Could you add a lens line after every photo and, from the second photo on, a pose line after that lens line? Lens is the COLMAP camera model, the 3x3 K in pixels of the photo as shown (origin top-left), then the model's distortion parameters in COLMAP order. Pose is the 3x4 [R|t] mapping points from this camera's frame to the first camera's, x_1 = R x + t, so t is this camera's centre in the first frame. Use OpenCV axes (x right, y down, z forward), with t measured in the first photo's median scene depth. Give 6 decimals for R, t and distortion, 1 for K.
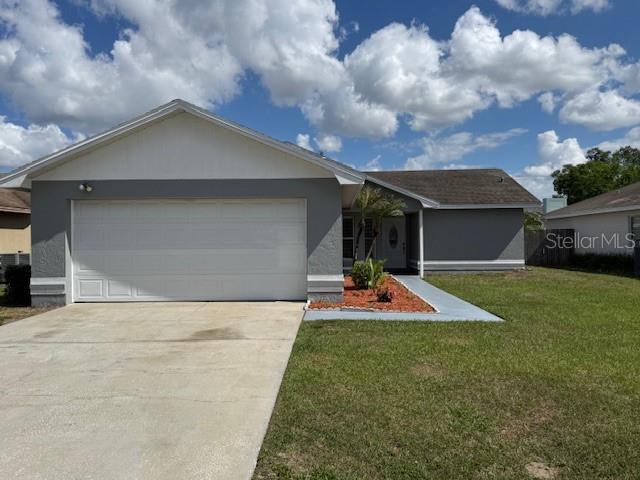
lens RADIAL K [[524.2, 0, 320.0], [0, 524.2, 240.0], [0, 0, 1]] dist [-0.028359, -0.002583]
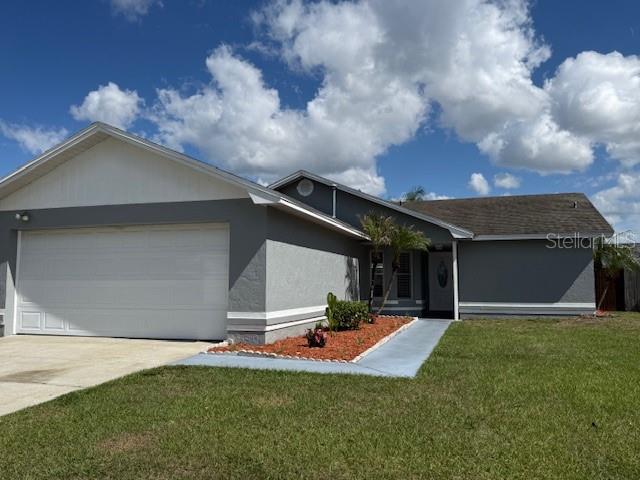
lens RADIAL K [[524.2, 0, 320.0], [0, 524.2, 240.0], [0, 0, 1]] dist [-0.028359, -0.002583]
pose [[0.959918, -0.016498, -0.279795, 0.353687], [-0.007486, 0.996401, -0.084433, 0.021316], [0.280181, 0.083143, 0.956340, 0.211149]]
